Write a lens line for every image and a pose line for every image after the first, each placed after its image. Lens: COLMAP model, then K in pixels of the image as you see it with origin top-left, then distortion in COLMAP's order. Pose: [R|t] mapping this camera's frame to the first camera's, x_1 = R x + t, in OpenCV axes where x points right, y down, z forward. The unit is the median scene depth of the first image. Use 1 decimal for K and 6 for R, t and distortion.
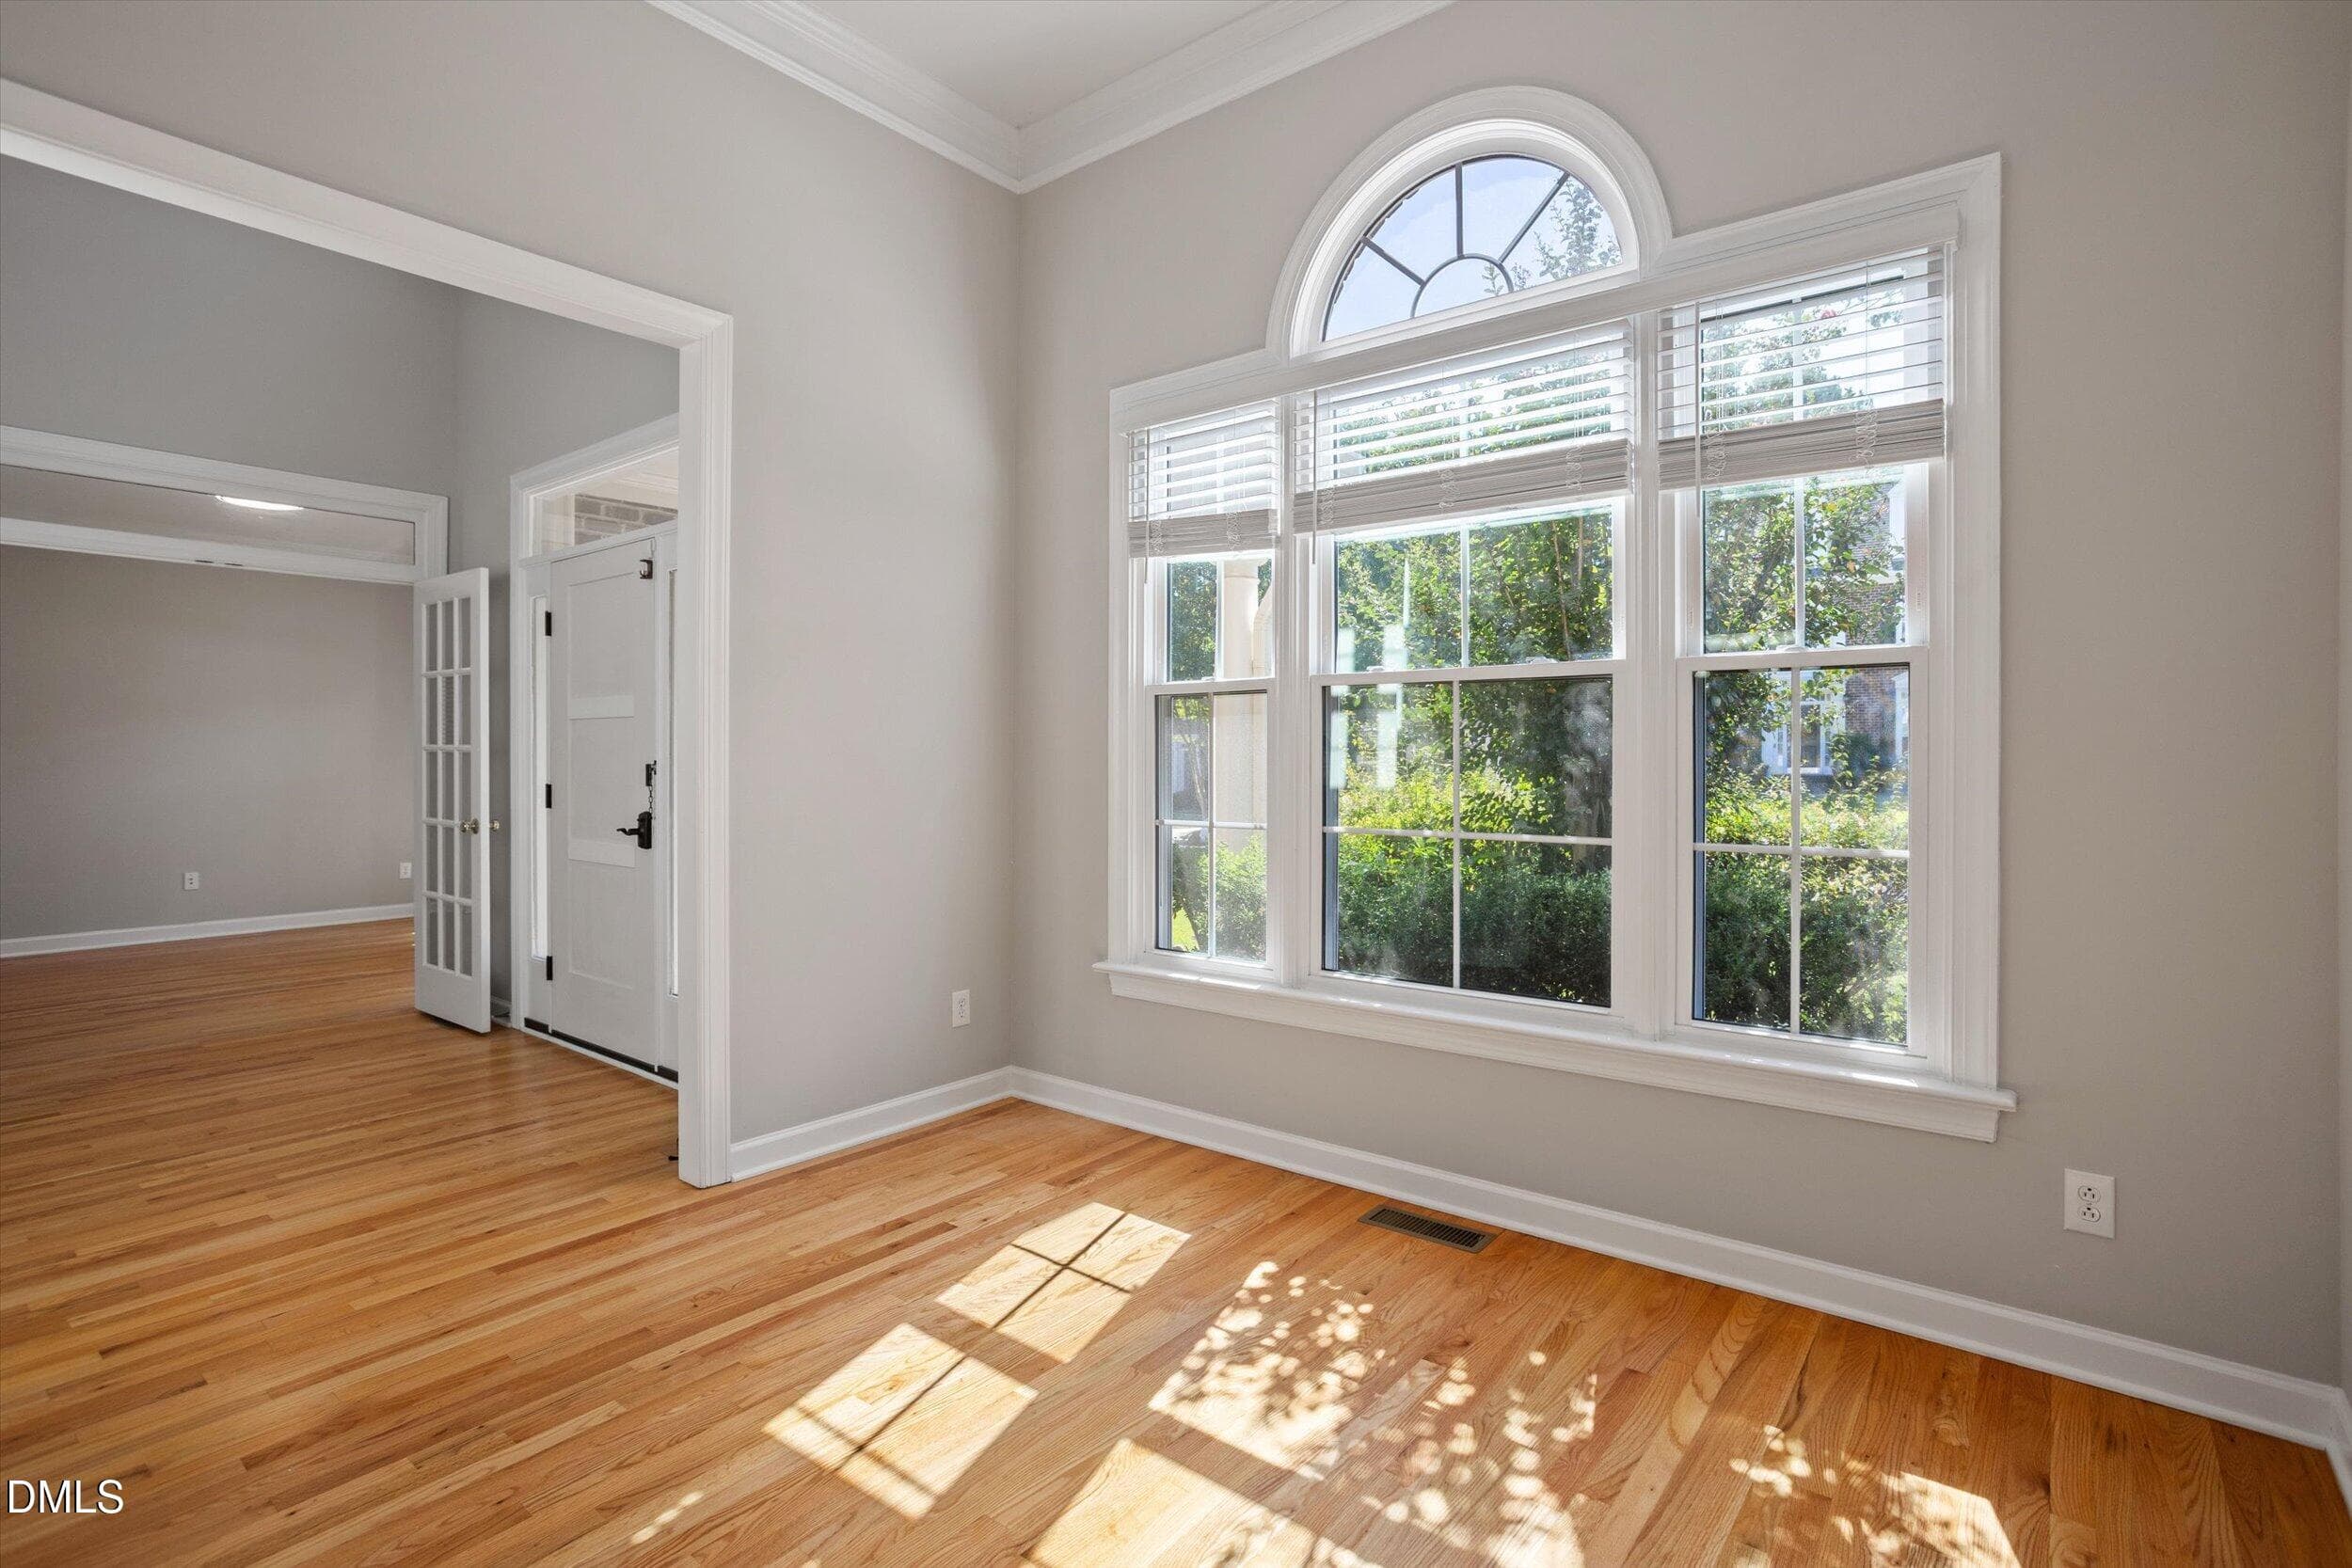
lens RADIAL K [[1135.7, 0, 1183.6], [0, 1135.7, 758.2], [0, 0, 1]] dist [-0.051470, 0.032614]
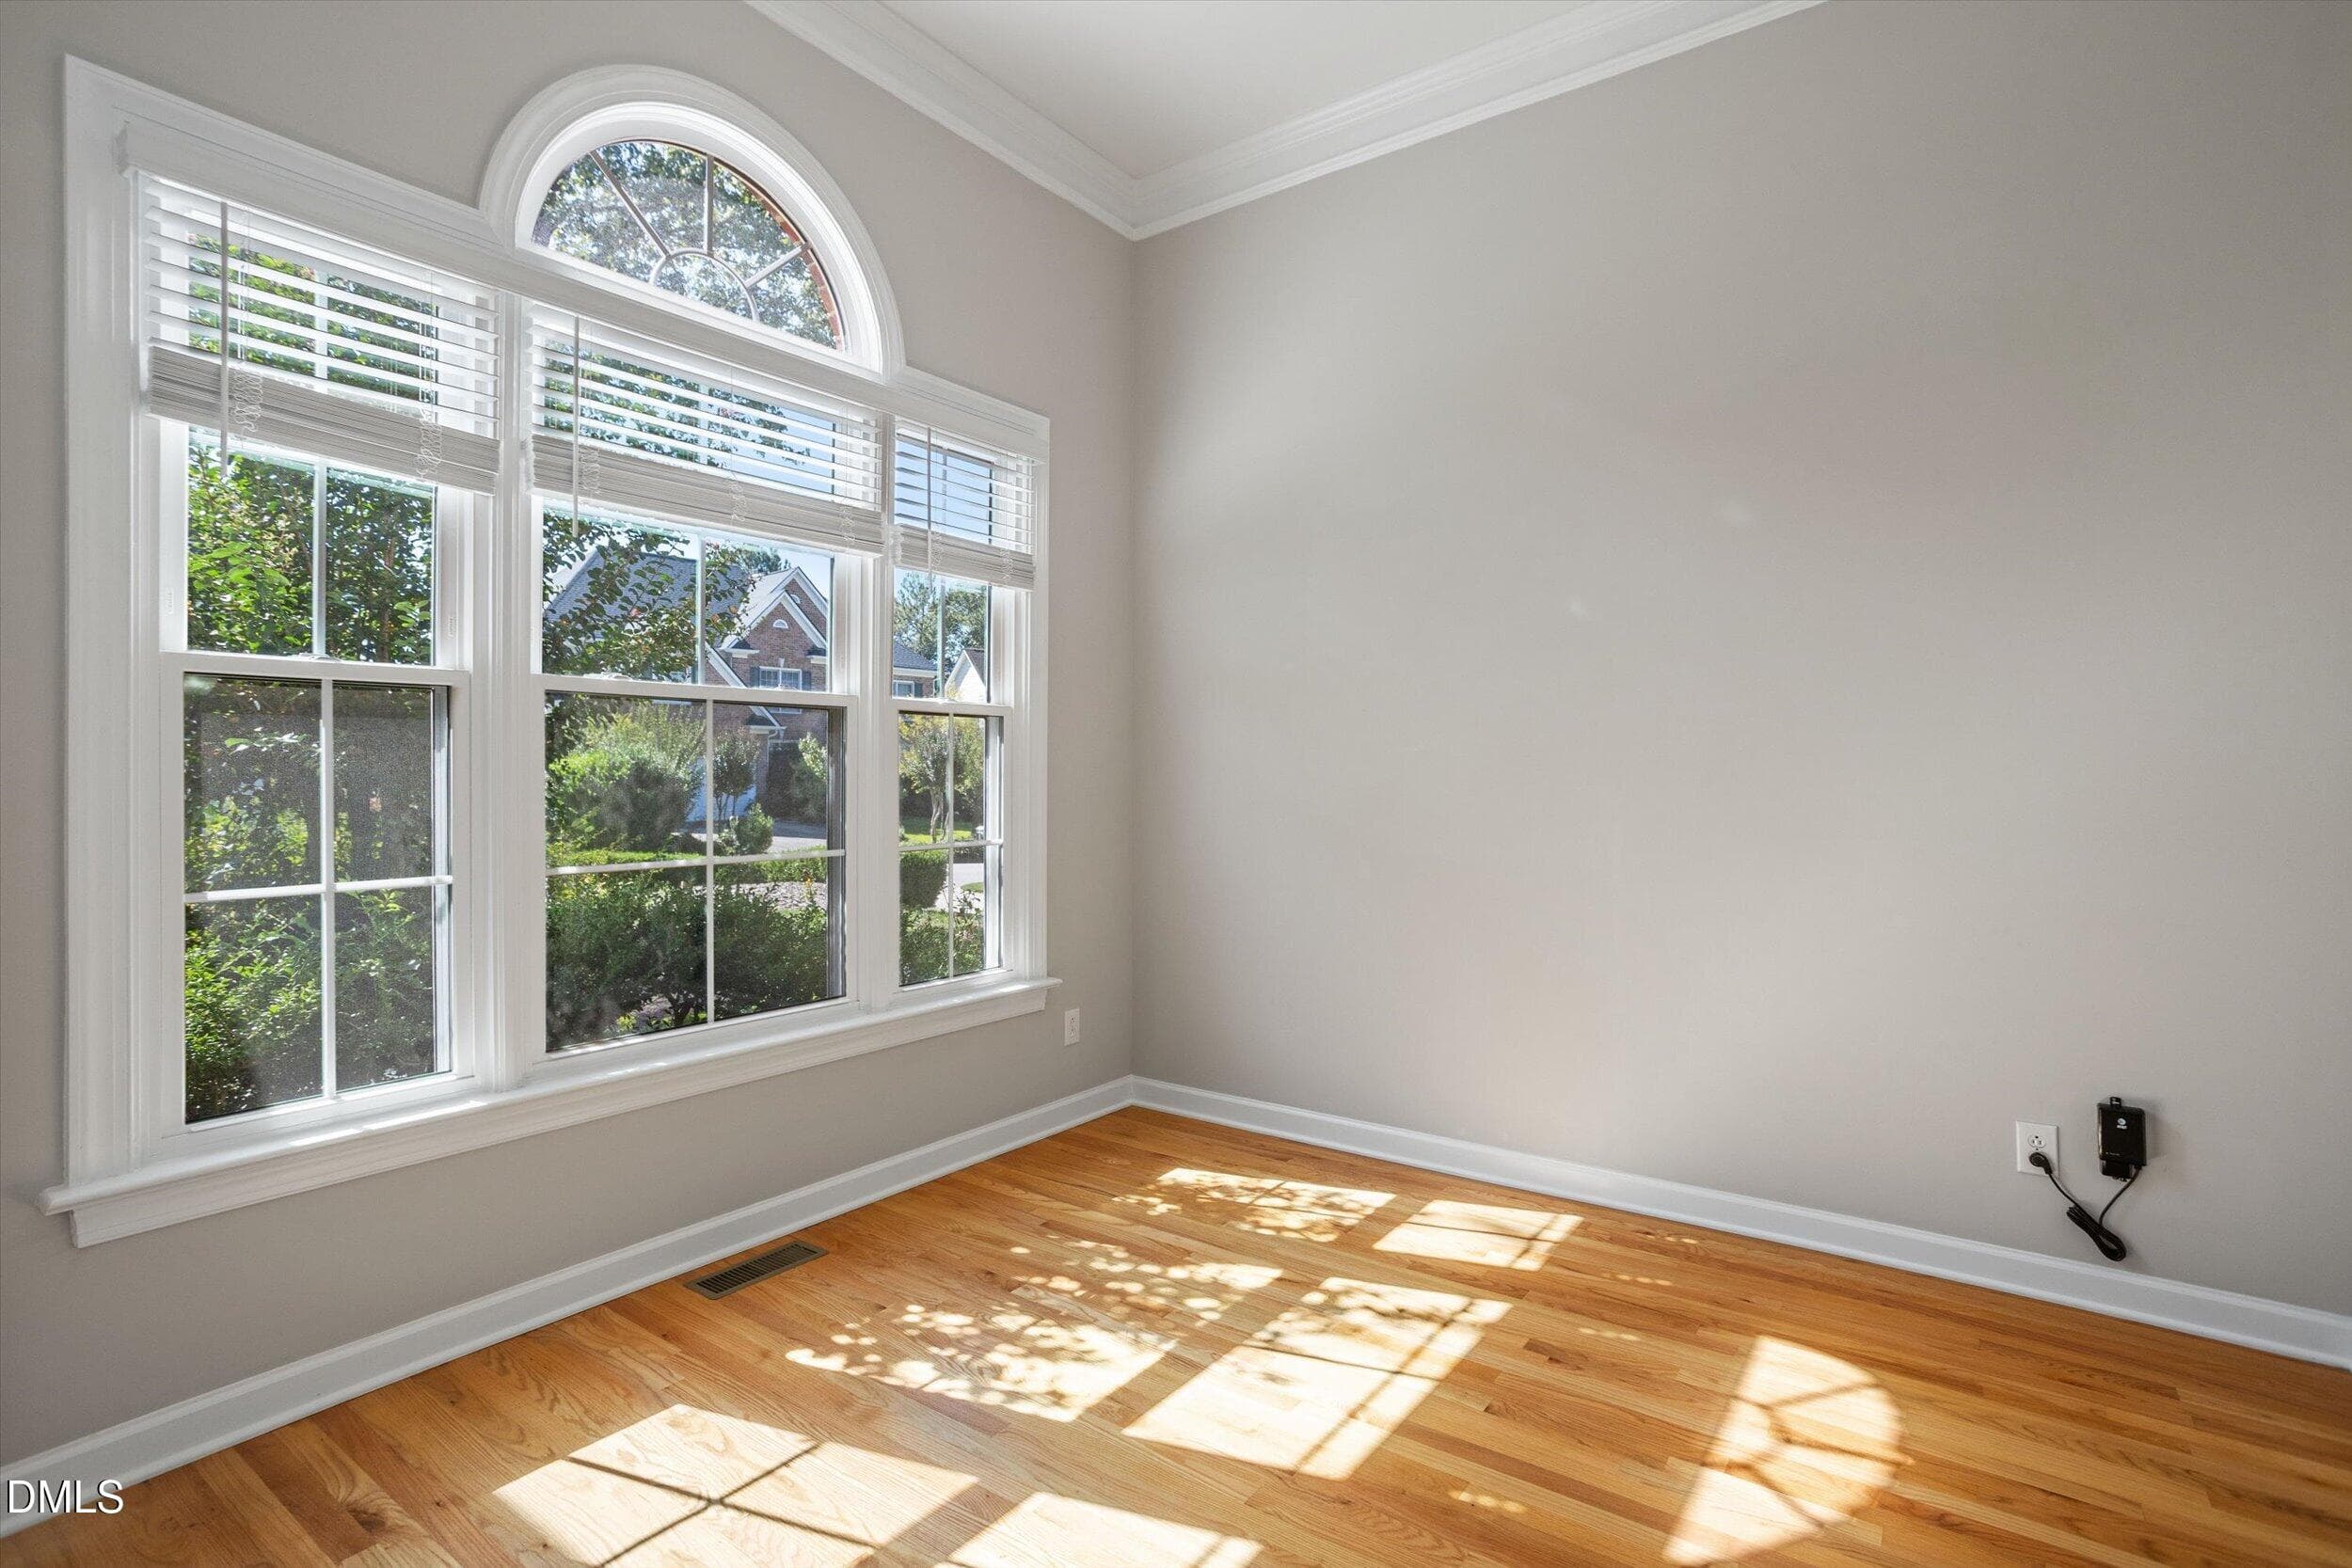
lens RADIAL K [[1135.7, 0, 1183.6], [0, 1135.7, 758.2], [0, 0, 1]] dist [-0.051470, 0.032614]
pose [[-0.054506, 0.012692, 0.998433, -0.956943], [-0.000700, 0.999918, -0.012749, -0.007911], [-0.998513, -0.001394, -0.054492, 0.863550]]
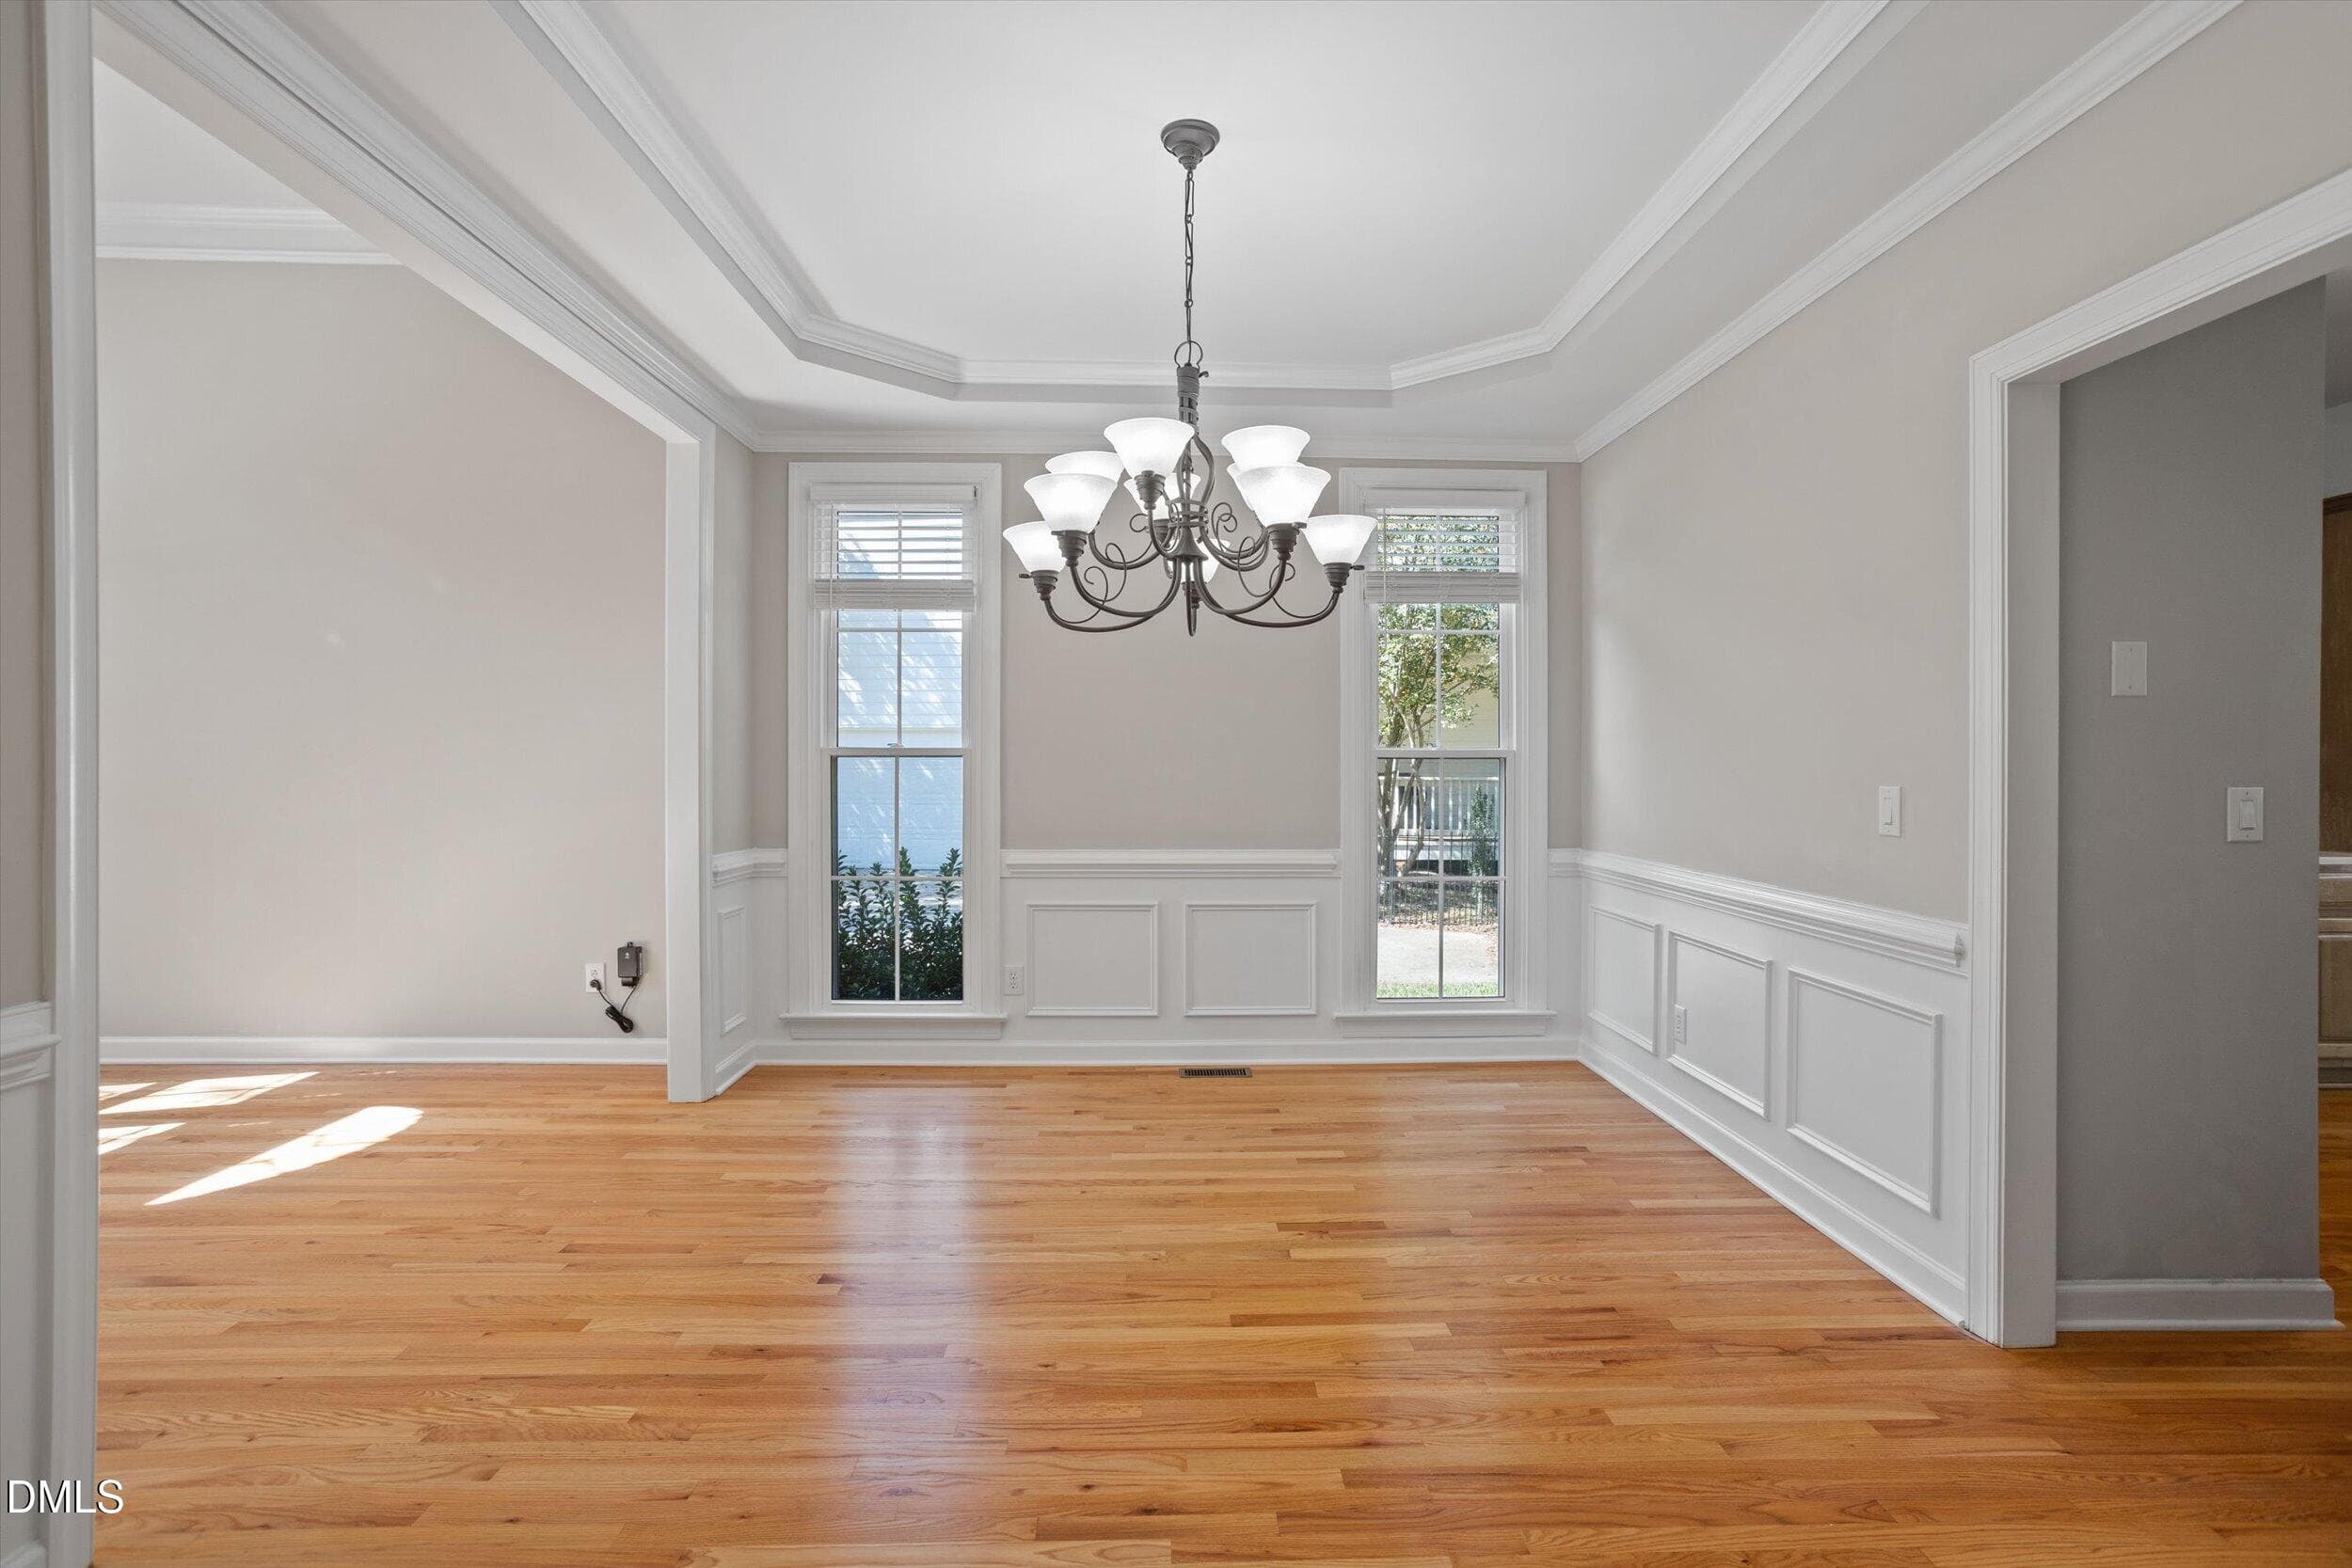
lens RADIAL K [[1135.7, 0, 1183.6], [0, 1135.7, 758.2], [0, 0, 1]] dist [-0.051470, 0.032614]
pose [[-0.649938, -0.003351, 0.759979, -2.020874], [-0.004062, 0.999991, 0.000936, -0.013610], [-0.759976, -0.002479, -0.649946, 0.424272]]
